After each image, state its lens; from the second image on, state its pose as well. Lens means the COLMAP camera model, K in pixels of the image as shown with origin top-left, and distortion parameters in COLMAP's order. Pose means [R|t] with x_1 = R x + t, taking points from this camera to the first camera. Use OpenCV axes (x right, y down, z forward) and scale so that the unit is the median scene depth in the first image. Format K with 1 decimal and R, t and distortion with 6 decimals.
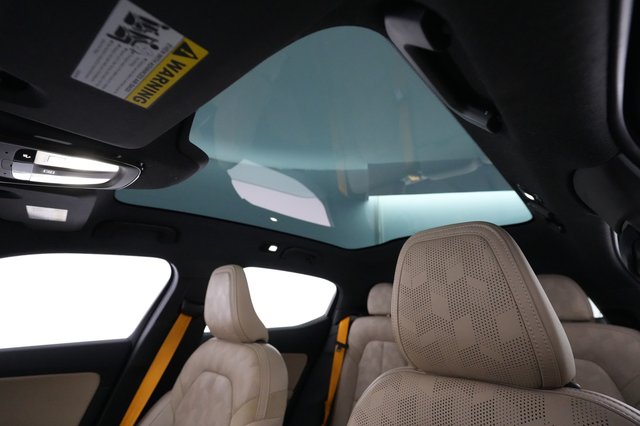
lens RADIAL K [[320.3, 0, 330.3], [0, 320.3, 202.3], [0, 0, 1]] dist [-0.000661, -0.000317]
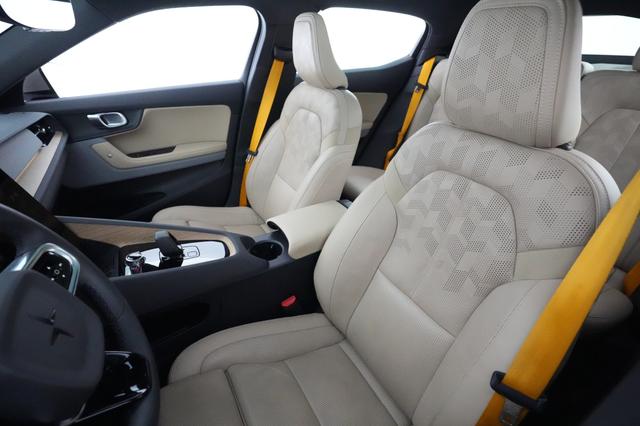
lens RADIAL K [[320.3, 0, 330.3], [0, 320.3, 202.3], [0, 0, 1]] dist [-0.000661, -0.000317]
pose [[0.966511, 0.123132, -0.225156, 0.063336], [0.073896, 0.706673, 0.703671, -0.104720], [0.245756, -0.696744, 0.673908, -0.109819]]
